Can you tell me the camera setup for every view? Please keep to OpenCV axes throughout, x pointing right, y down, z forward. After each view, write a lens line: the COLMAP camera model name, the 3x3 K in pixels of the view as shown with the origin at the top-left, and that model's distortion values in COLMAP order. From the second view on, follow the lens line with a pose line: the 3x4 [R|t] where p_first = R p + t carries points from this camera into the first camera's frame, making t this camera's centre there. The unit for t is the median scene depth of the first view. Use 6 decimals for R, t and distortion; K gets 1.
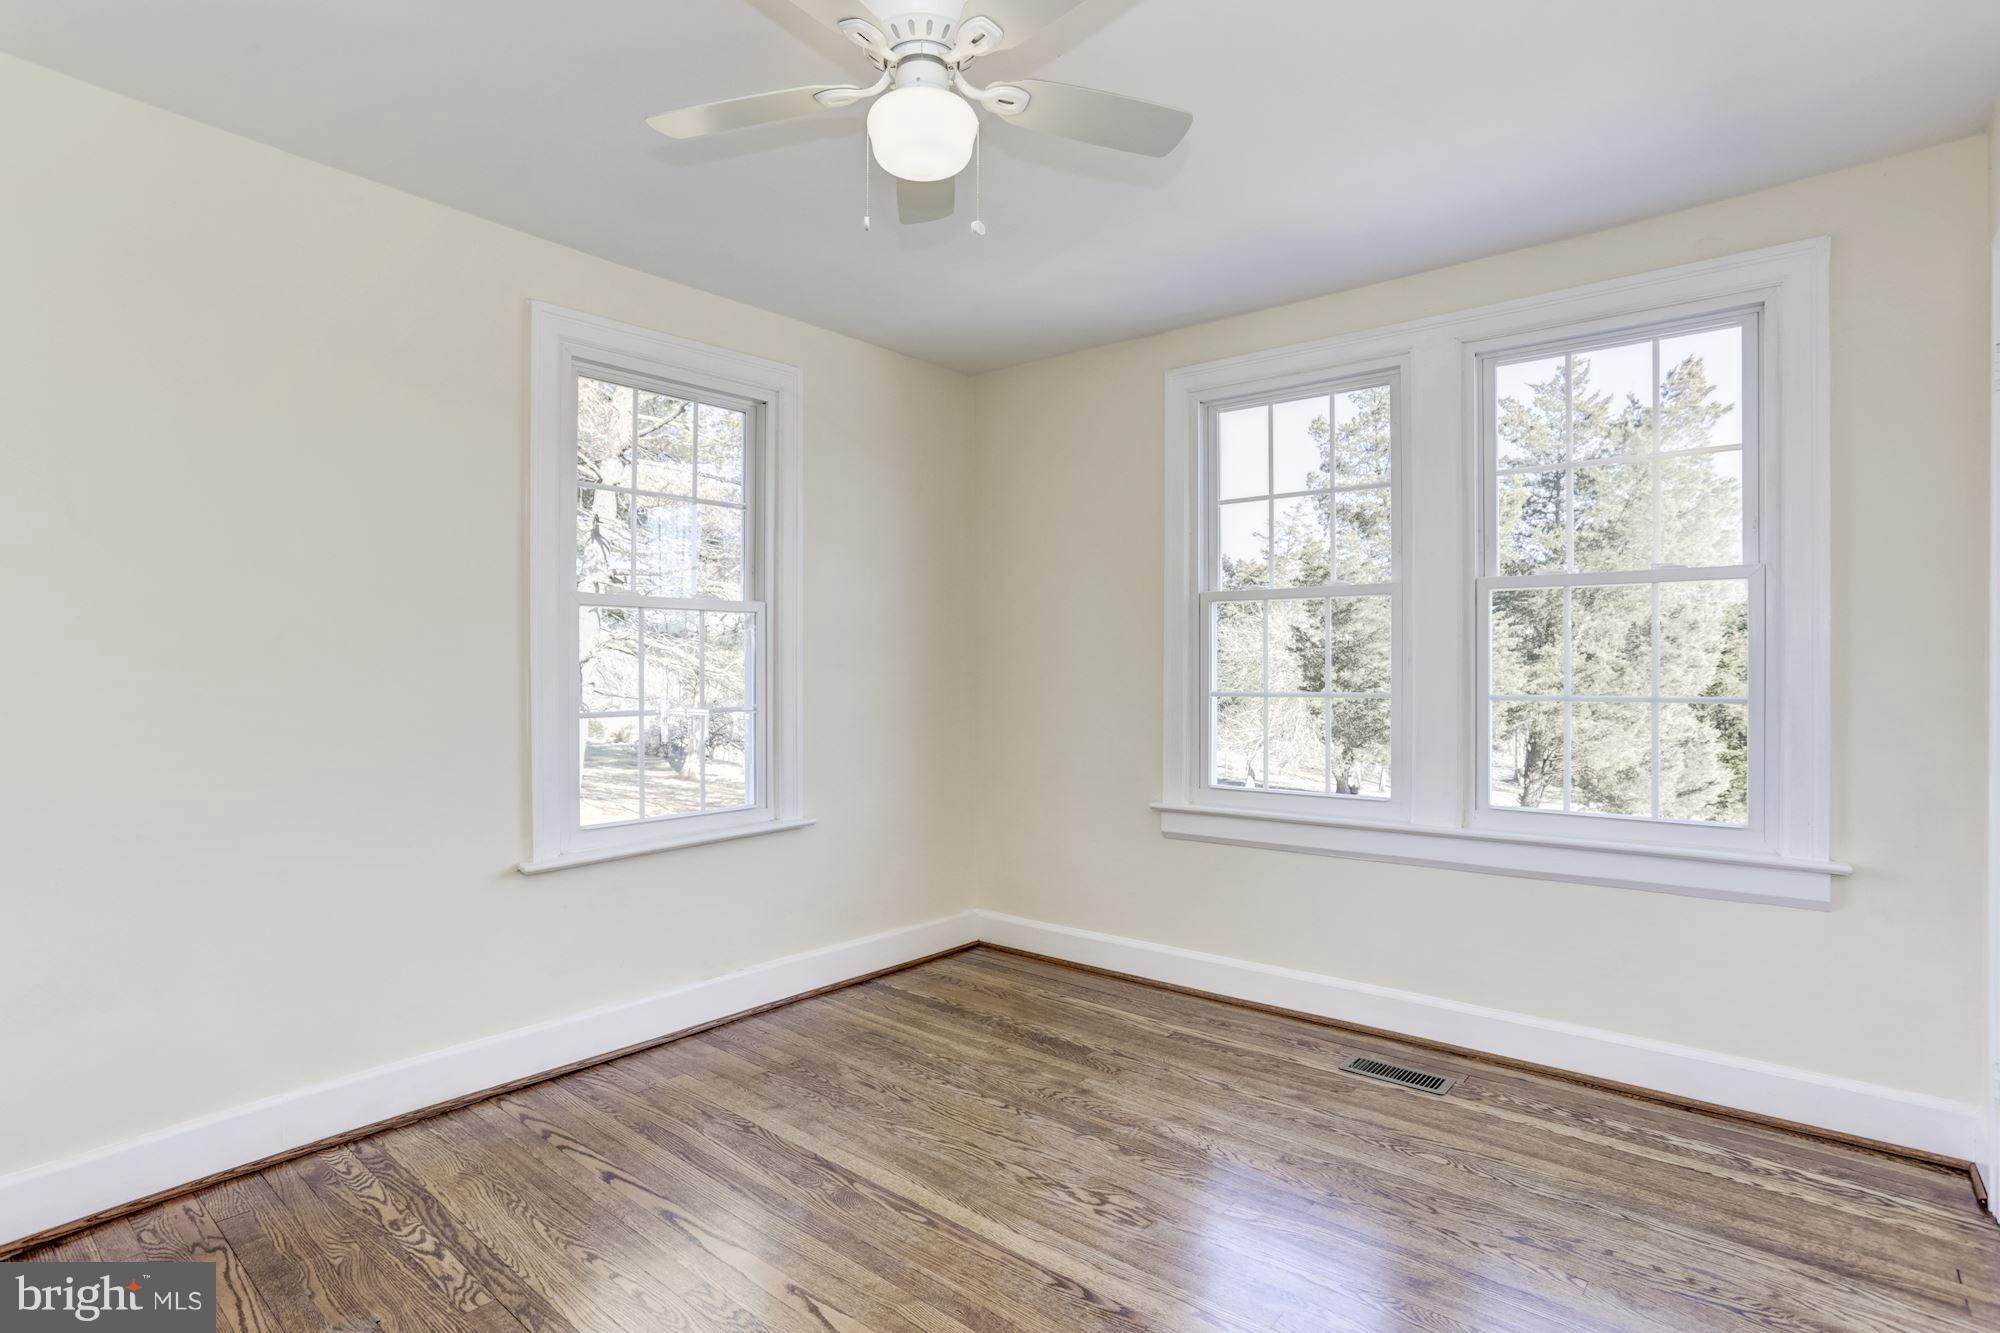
lens RADIAL K [[995.0, 0, 990.3], [0, 995.0, 659.1], [0, 0, 1]] dist [-0.047359, 0.021789]
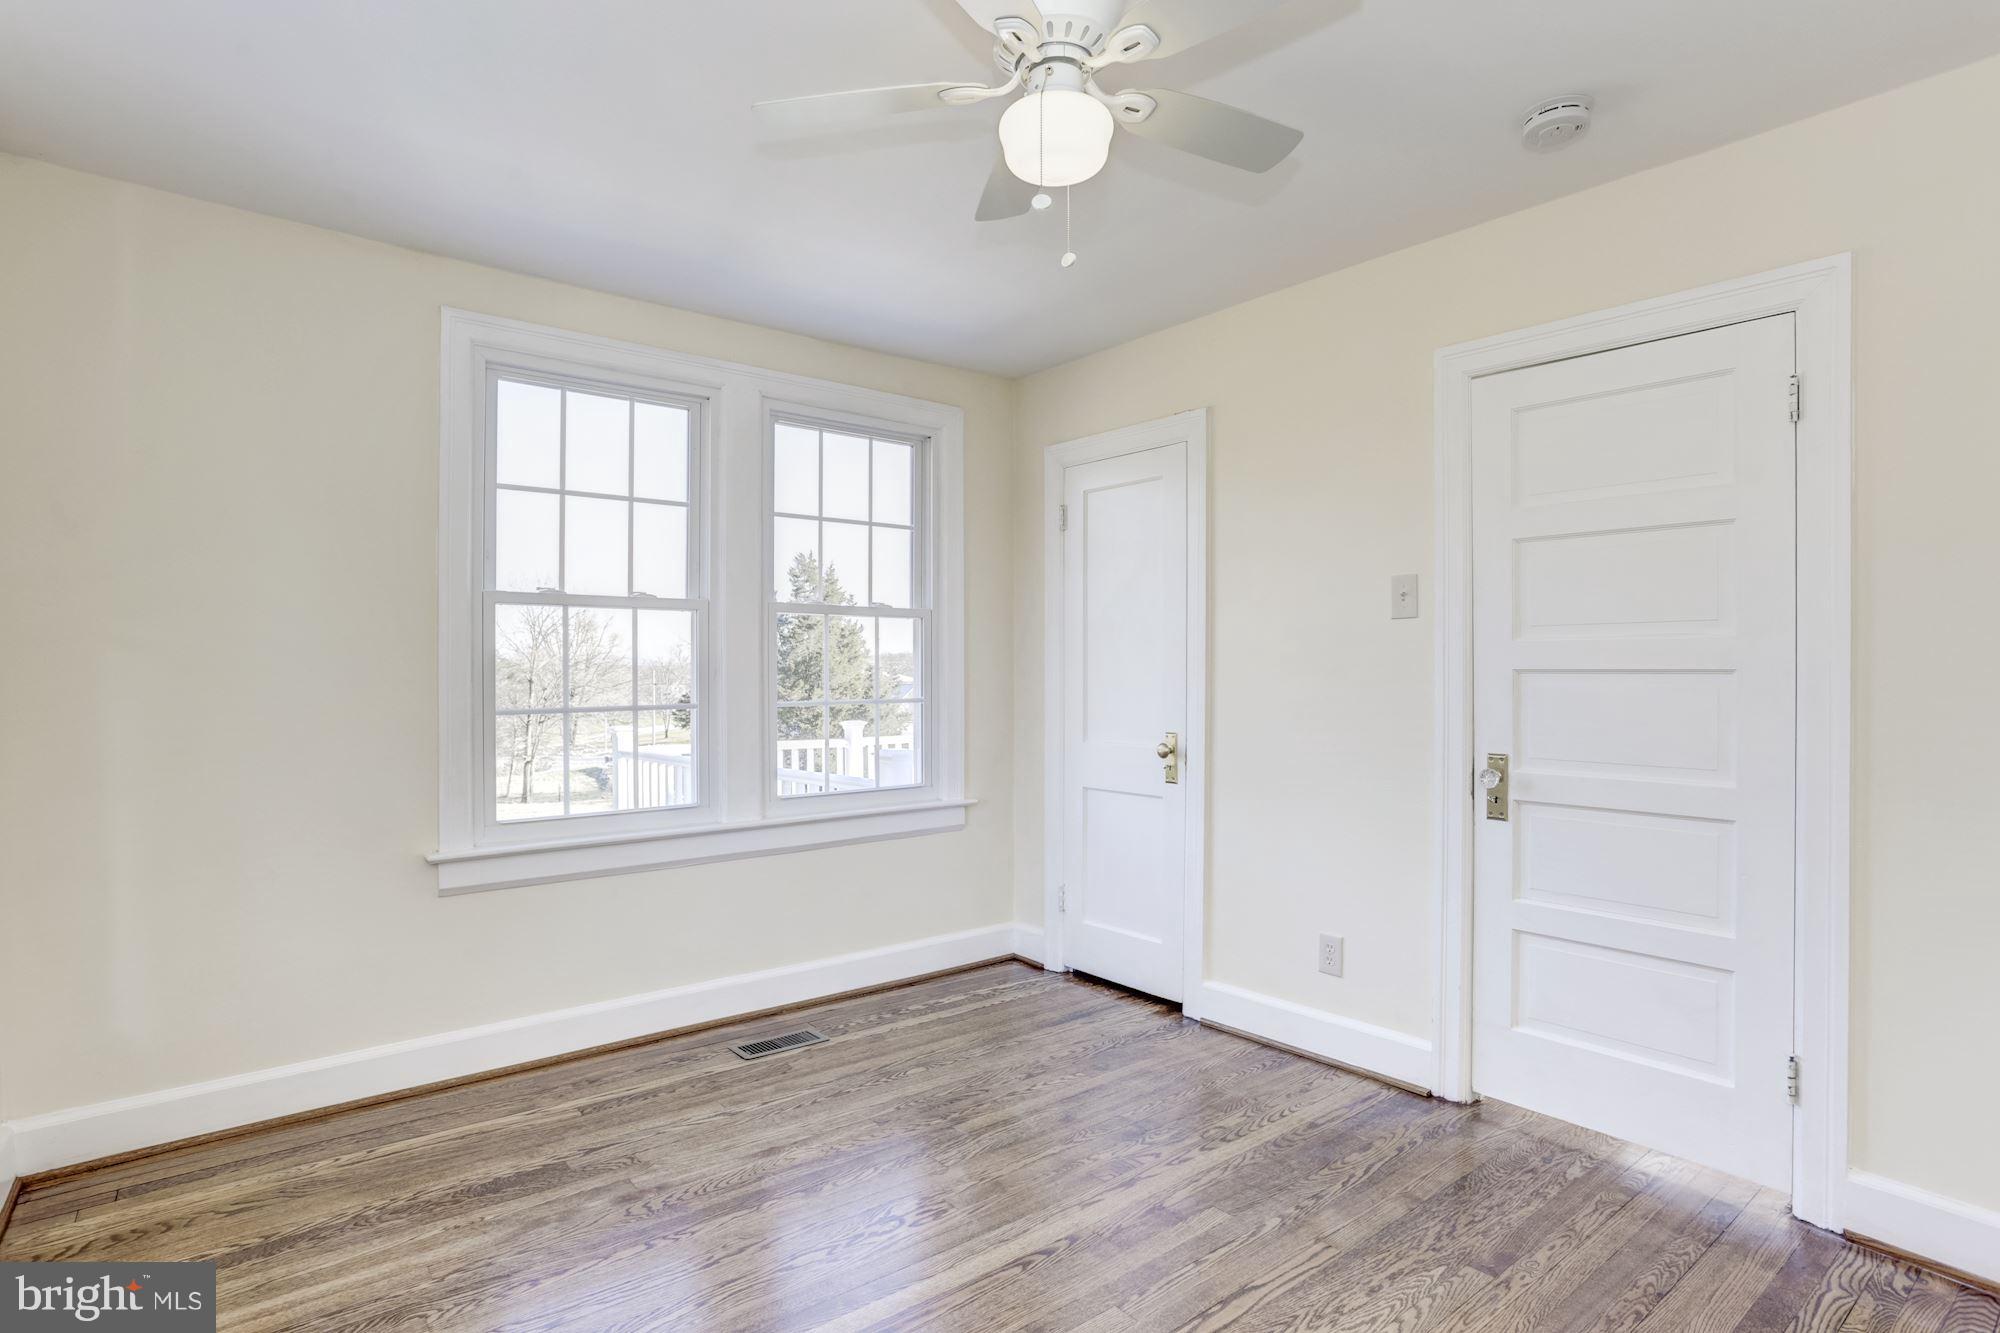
lens RADIAL K [[995.0, 0, 984.7], [0, 995.0, 663.5], [0, 0, 1]] dist [-0.047359, 0.021789]
pose [[0.209761, 0.009952, 0.977702, -0.640317], [-0.004518, 0.999947, -0.009210, -0.000119], [-0.977742, -0.002485, 0.209795, 0.538084]]
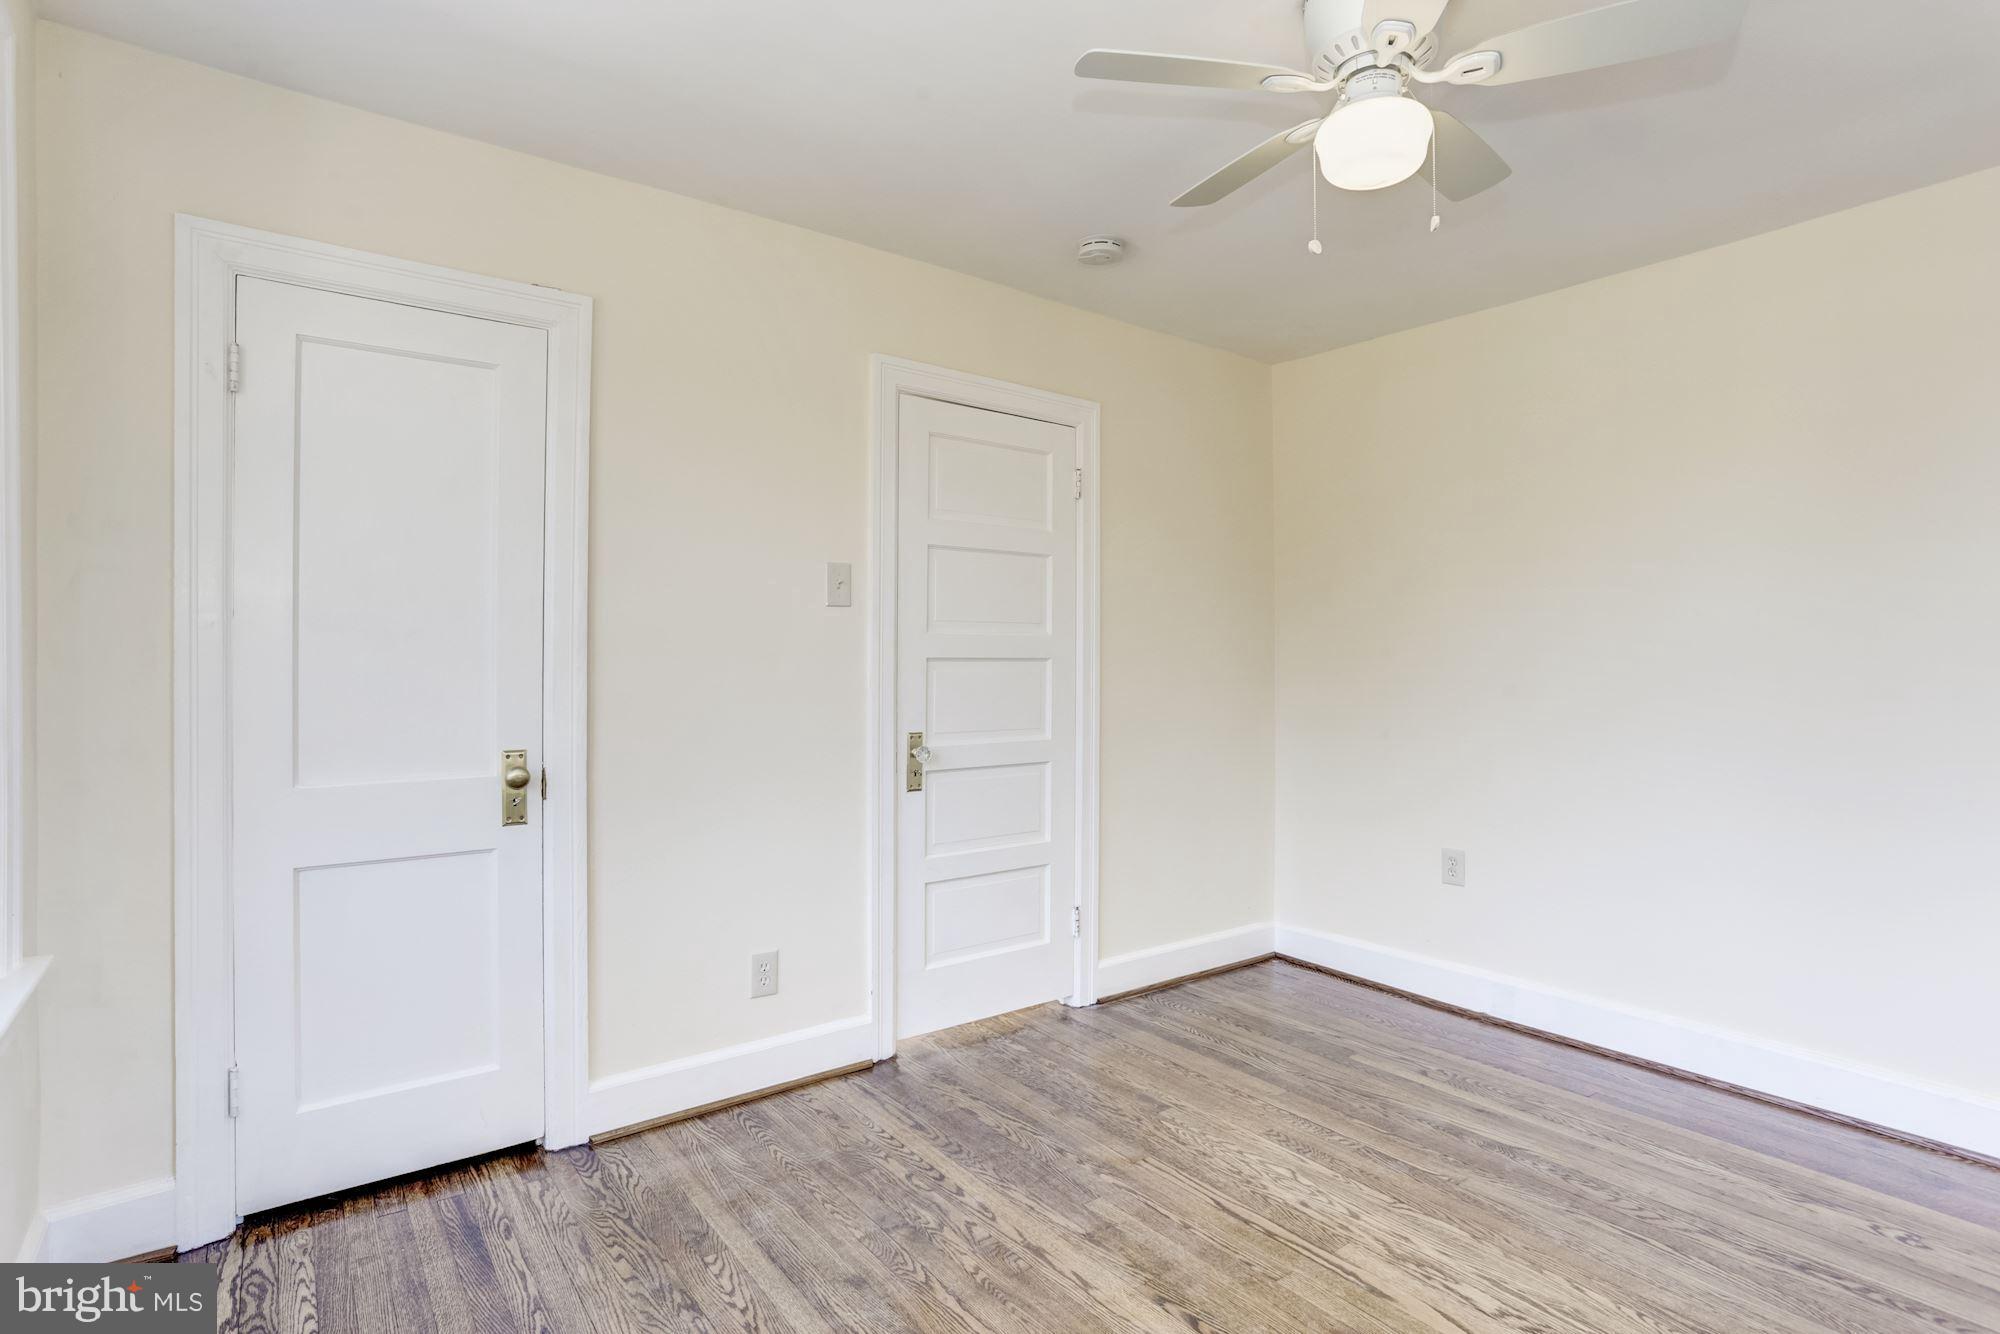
lens RADIAL K [[995.0, 0, 983.2], [0, 995.0, 667.5], [0, 0, 1]] dist [-0.047359, 0.021789]
pose [[-0.965931, -0.000360, 0.258801, 0.032905], [0.000906, 0.999988, 0.004771, -0.000047], [-0.258799, 0.004843, -0.965919, 1.273853]]
